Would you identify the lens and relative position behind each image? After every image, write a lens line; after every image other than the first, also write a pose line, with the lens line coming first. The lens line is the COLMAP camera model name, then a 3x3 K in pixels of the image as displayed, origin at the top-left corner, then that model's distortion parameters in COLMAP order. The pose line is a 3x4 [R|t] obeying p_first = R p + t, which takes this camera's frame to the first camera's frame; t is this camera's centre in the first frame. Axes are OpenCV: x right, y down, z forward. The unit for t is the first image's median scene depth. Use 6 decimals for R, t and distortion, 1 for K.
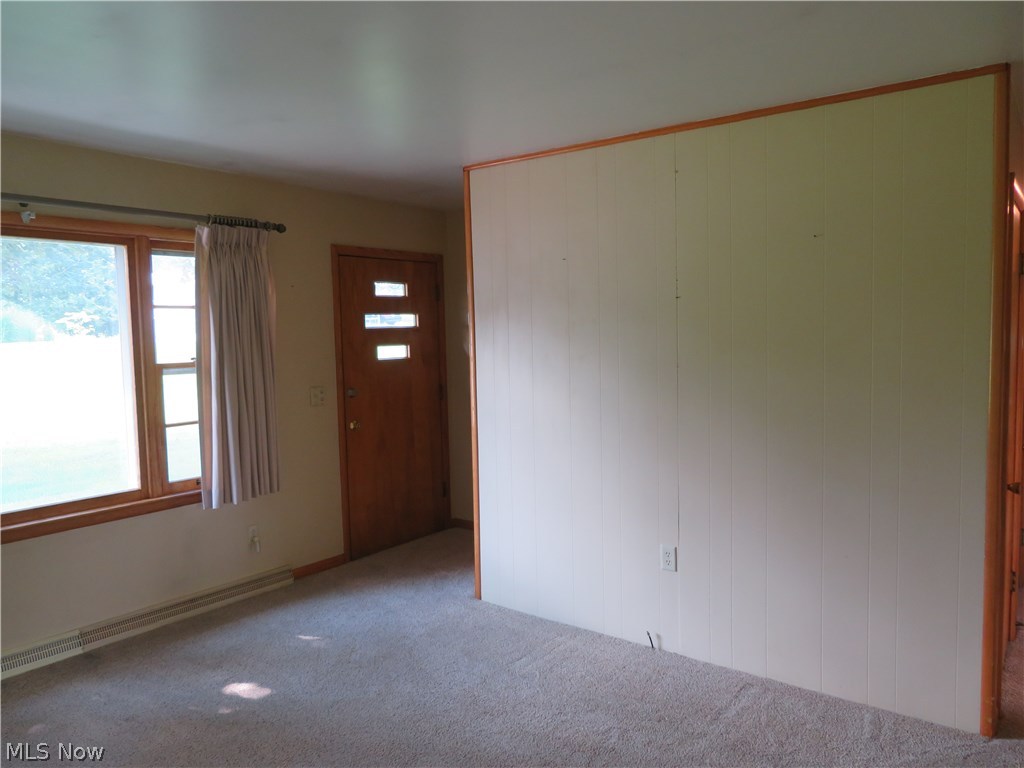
lens RADIAL K [[729.7, 0, 512.0], [0, 729.7, 384.0], [0, 0, 1]] dist [-0.005896, -0.002361]
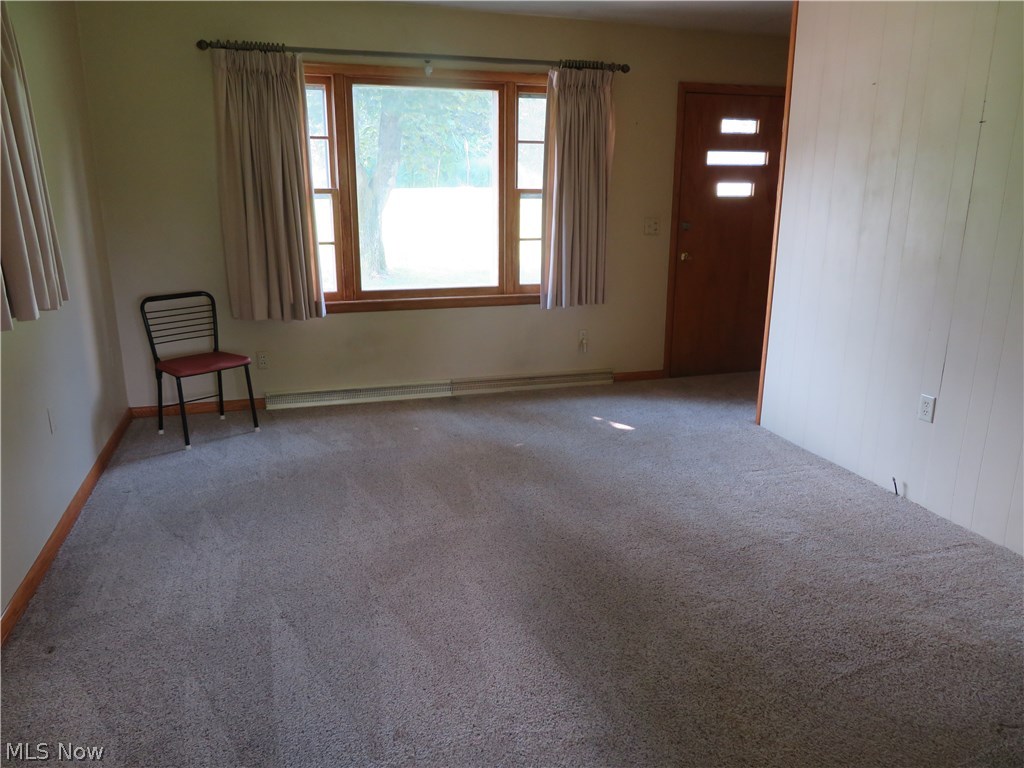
lens RADIAL K [[729.7, 0, 512.0], [0, 729.7, 384.0], [0, 0, 1]] dist [-0.005896, -0.002361]
pose [[0.817337, 0.171809, -0.549948, 0.255888], [-0.062753, 0.975372, 0.211451, 0.034797], [0.572733, -0.138315, 0.807989, -0.071485]]
